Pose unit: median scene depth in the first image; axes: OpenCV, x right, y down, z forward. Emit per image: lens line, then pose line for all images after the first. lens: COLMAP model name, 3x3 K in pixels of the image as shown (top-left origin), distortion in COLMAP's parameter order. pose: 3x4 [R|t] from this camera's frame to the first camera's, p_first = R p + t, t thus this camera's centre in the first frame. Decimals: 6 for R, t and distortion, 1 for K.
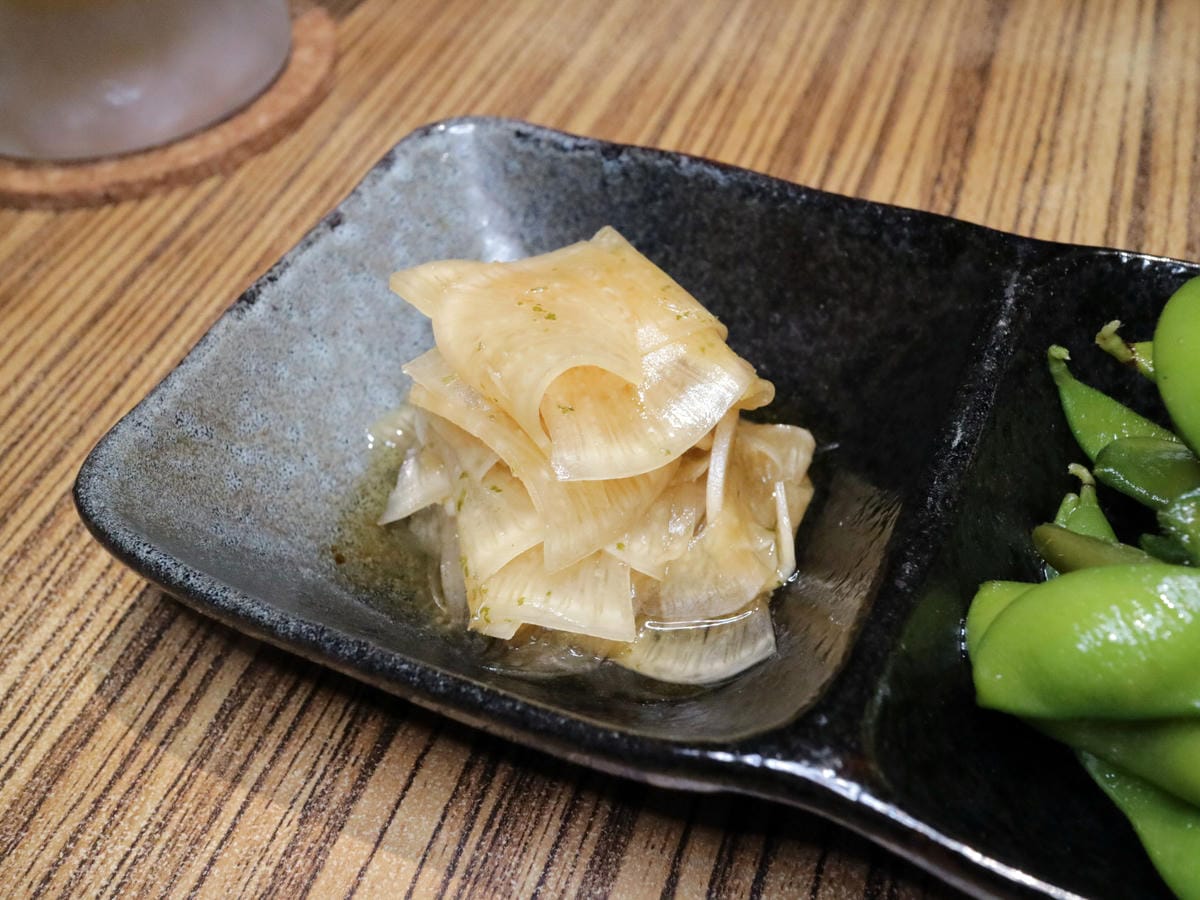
lens RADIAL K [[1323.1, 0, 620.0], [0, 1323.1, 444.7], [0, 0, 1]] dist [0.000982, 0.009242]
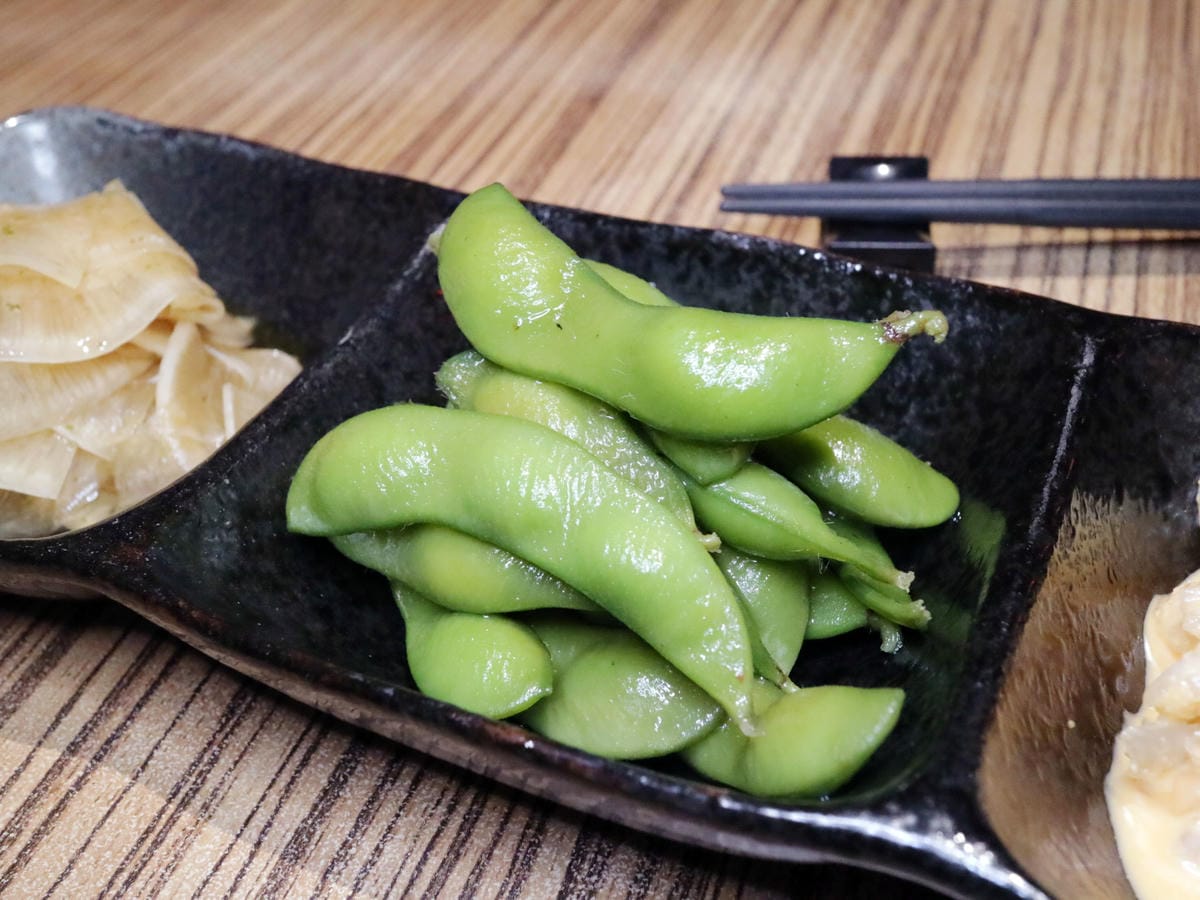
lens RADIAL K [[1323.1, 0, 620.0], [0, 1323.1, 444.7], [0, 0, 1]] dist [0.000982, 0.009242]
pose [[0.999937, 0.010597, 0.003770, 0.388385], [-0.010227, 0.996111, -0.087511, 0.151360], [-0.004683, 0.087467, 0.996156, -0.148534]]
